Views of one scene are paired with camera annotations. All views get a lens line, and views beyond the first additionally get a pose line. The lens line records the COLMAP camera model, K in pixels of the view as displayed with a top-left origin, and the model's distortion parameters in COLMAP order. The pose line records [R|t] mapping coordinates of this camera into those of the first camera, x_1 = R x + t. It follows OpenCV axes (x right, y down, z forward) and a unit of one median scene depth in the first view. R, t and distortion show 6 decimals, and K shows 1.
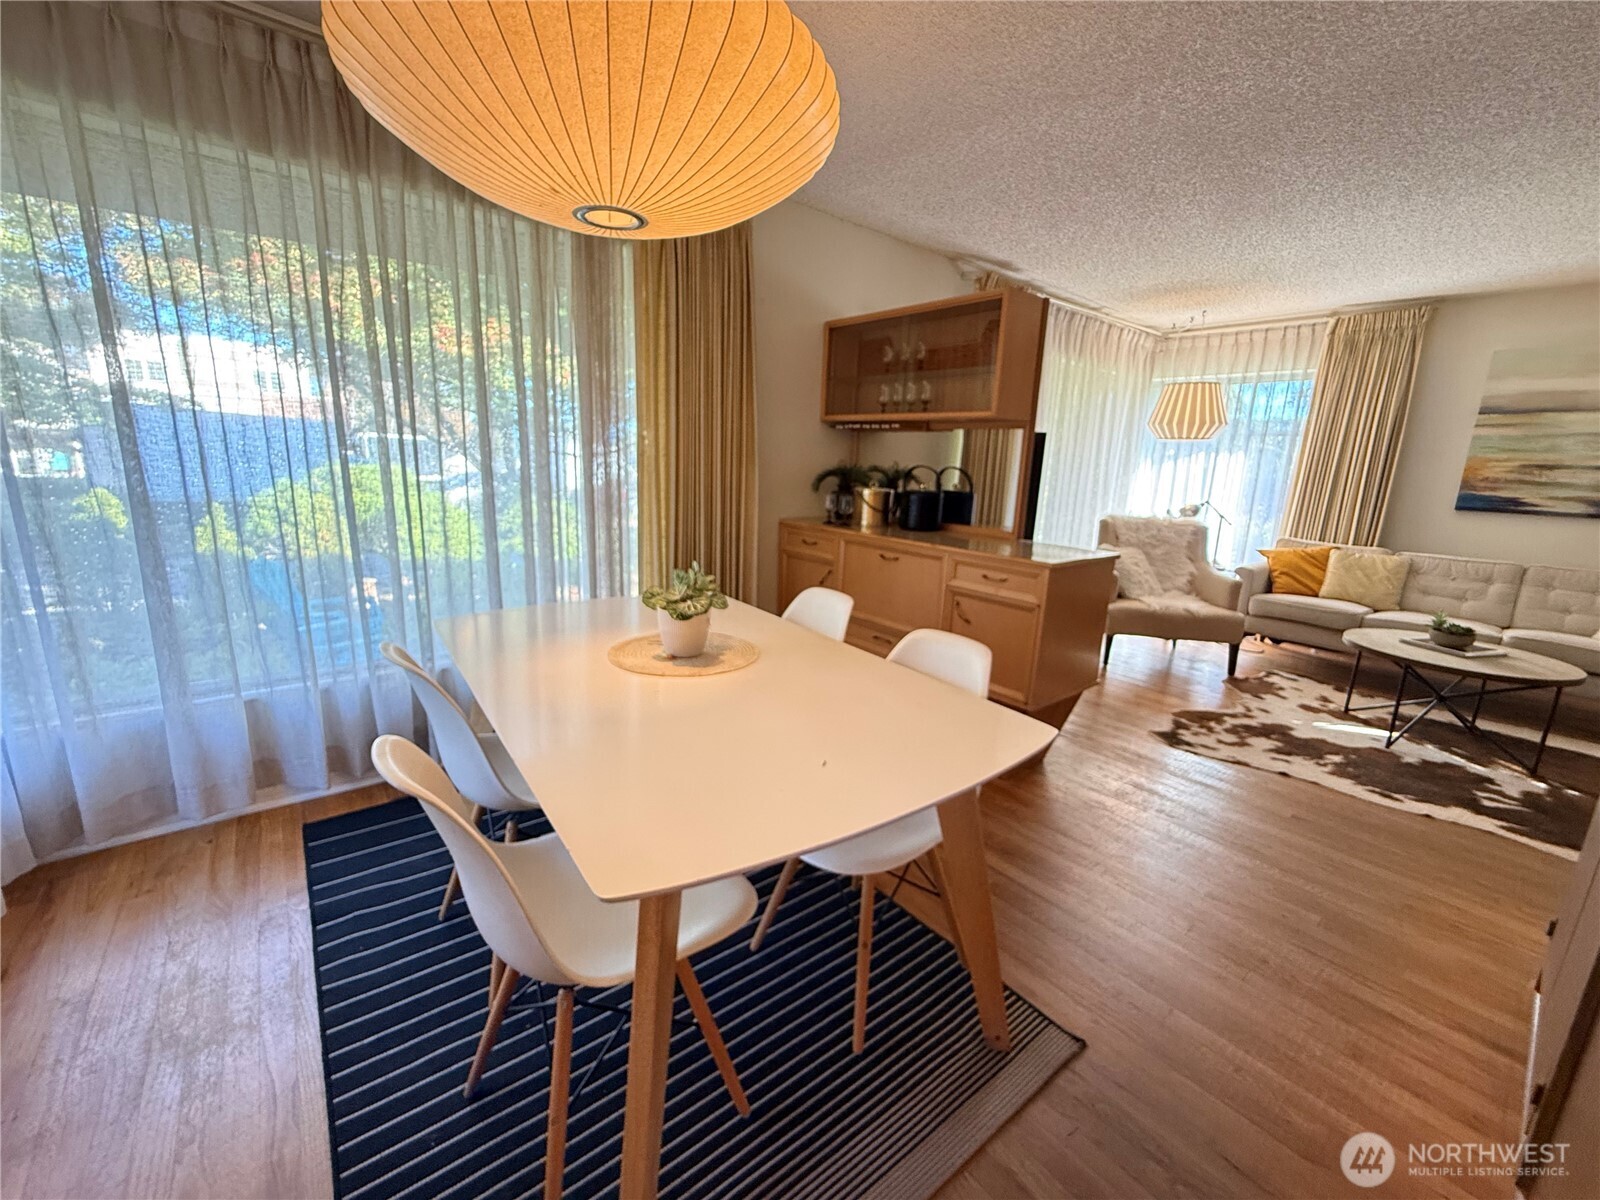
lens RADIAL K [[635.6, 0, 795.9], [0, 635.6, 595.8], [0, 0, 1]] dist [-0.001574, -0.000499]
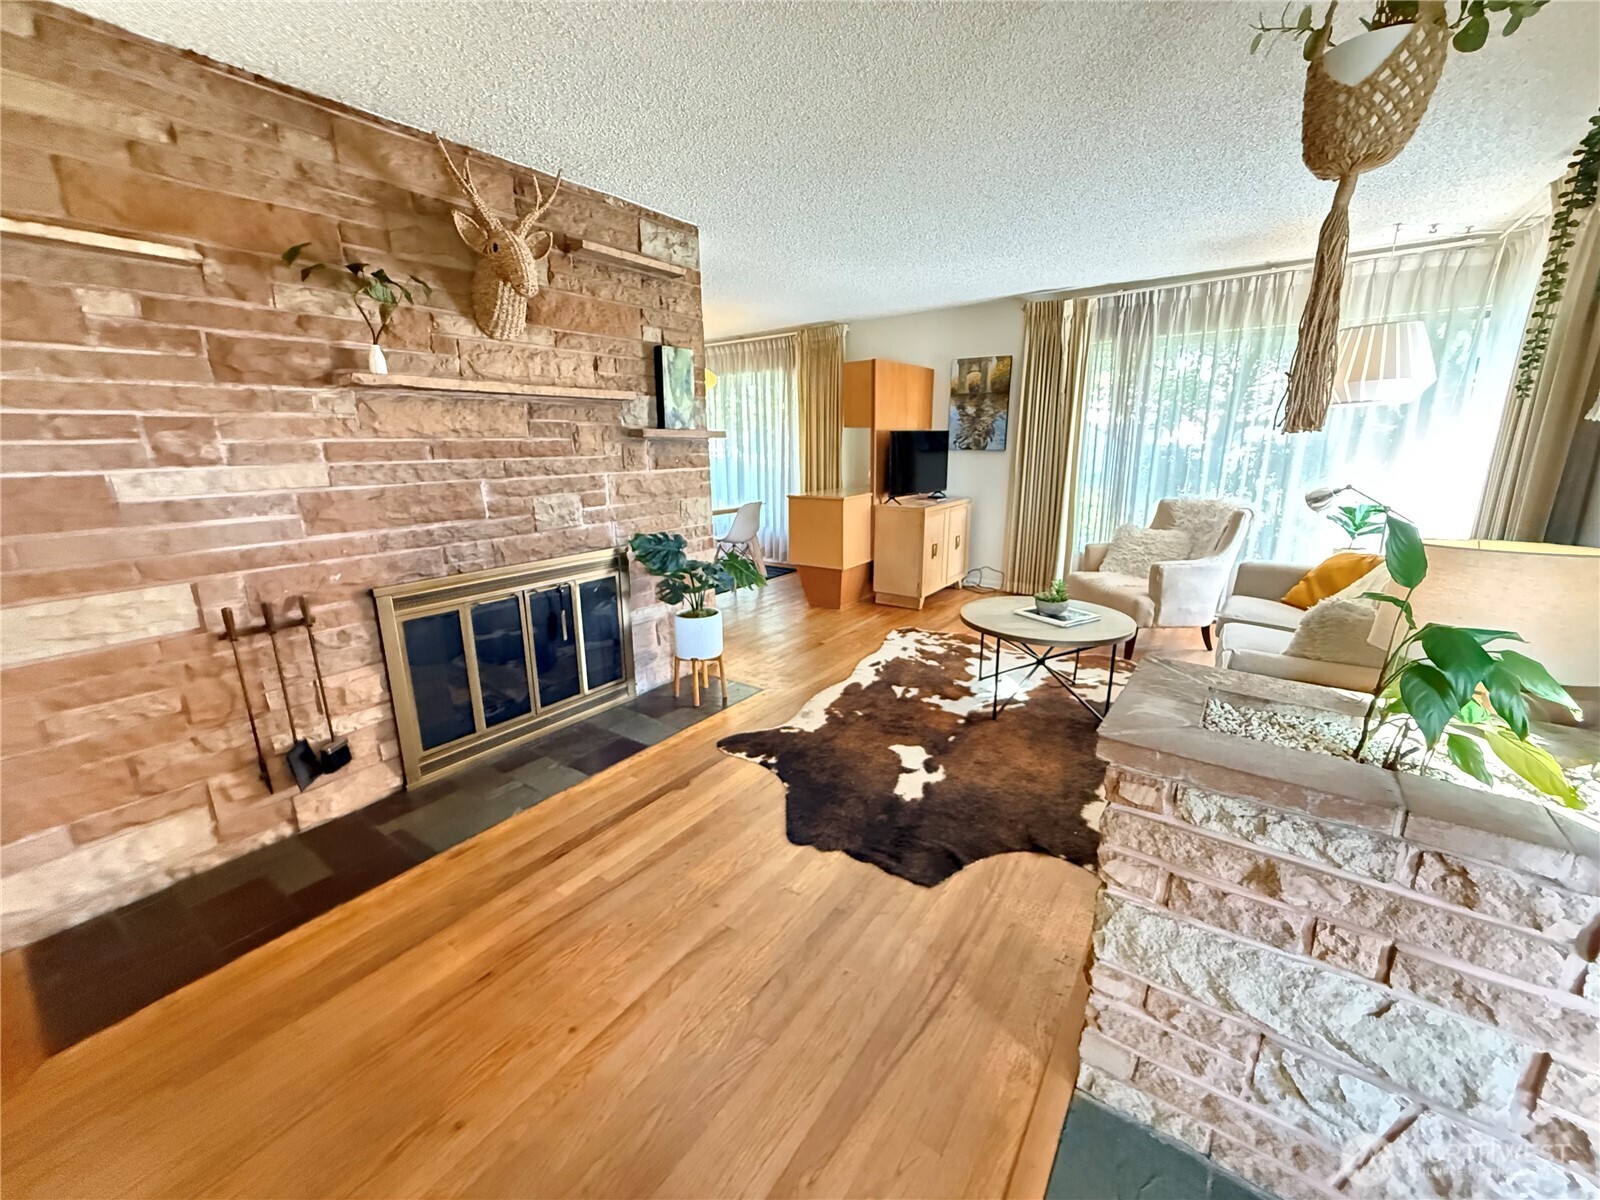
lens RADIAL K [[635.6, 0, 795.9], [0, 635.6, 595.8], [0, 0, 1]] dist [-0.001574, -0.000499]
pose [[0.263058, 0.186313, -0.946619, 1.743187], [-0.180001, 0.973426, 0.141568, -0.018543], [0.947840, 0.133152, 0.289604, 0.273581]]
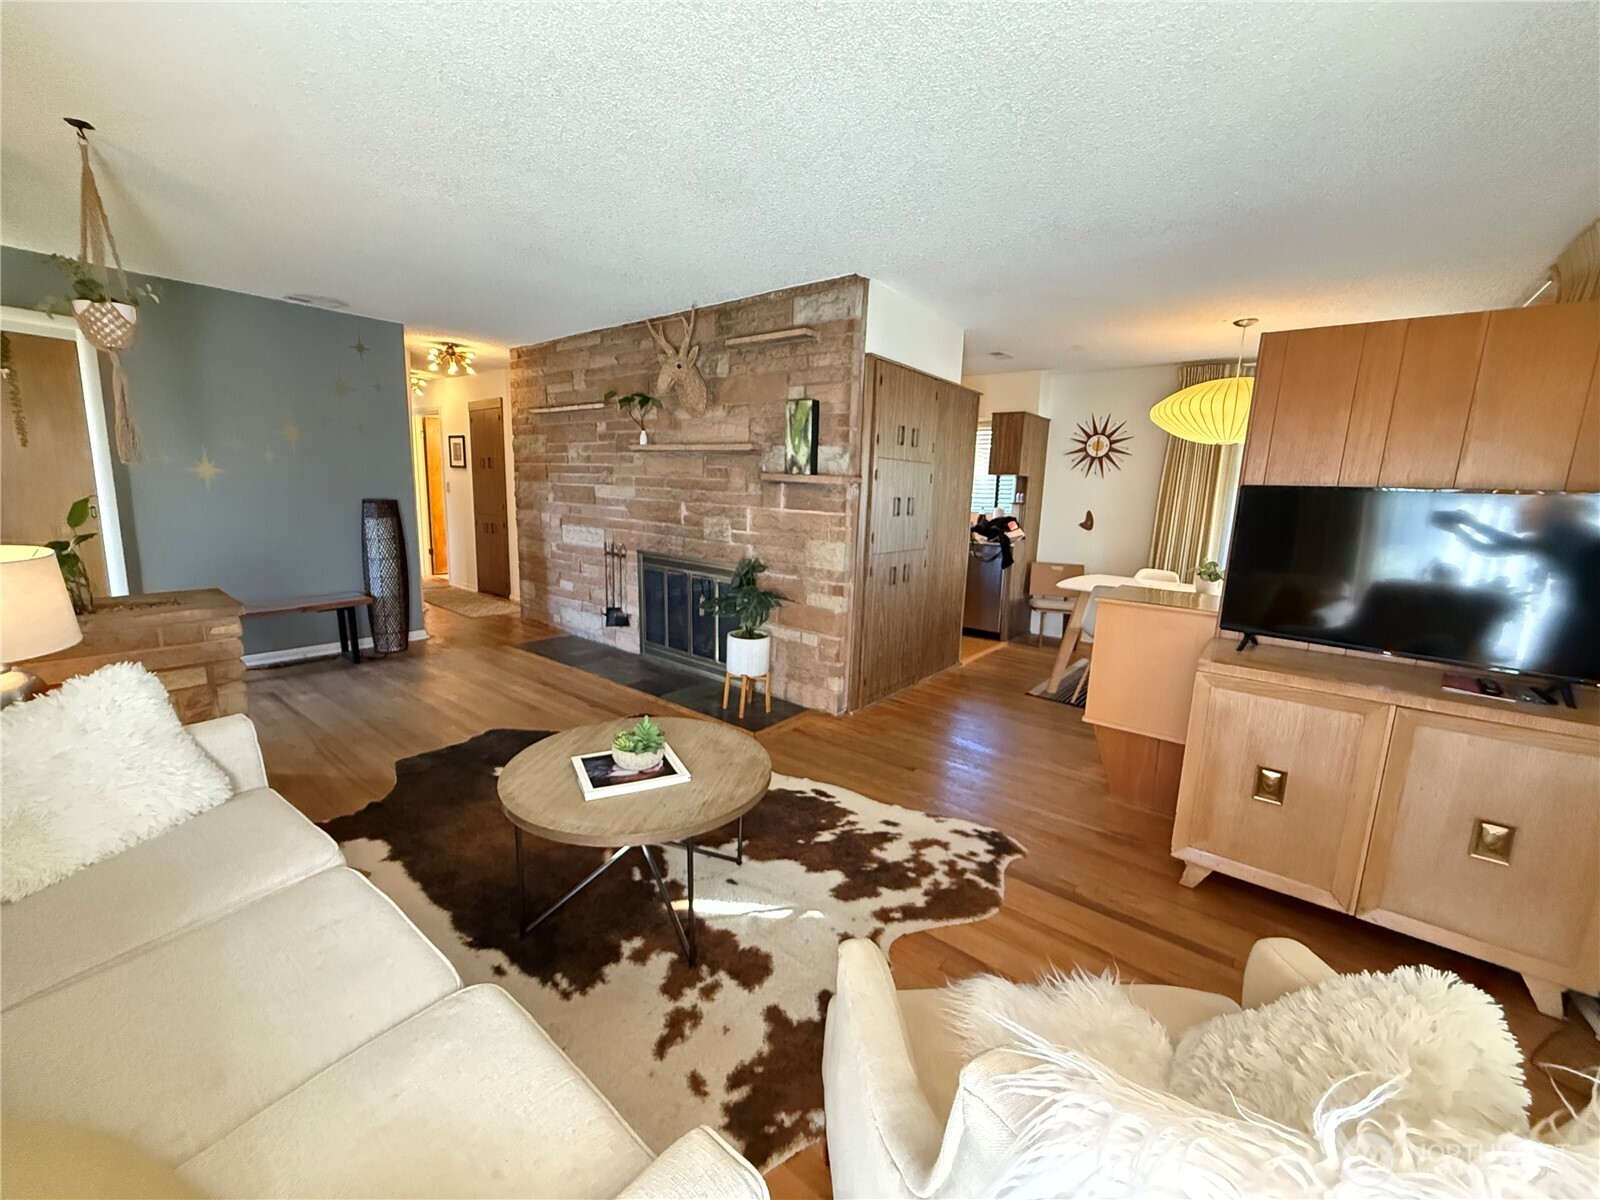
lens RADIAL K [[635.6, 0, 795.9], [0, 635.6, 595.8], [0, 0, 1]] dist [-0.001574, -0.000499]
pose [[-0.973380, -0.035765, -0.226390, 0.942670], [-0.118552, 0.923916, 0.363763, -0.301578], [0.196155, 0.380919, -0.903562, 1.414308]]
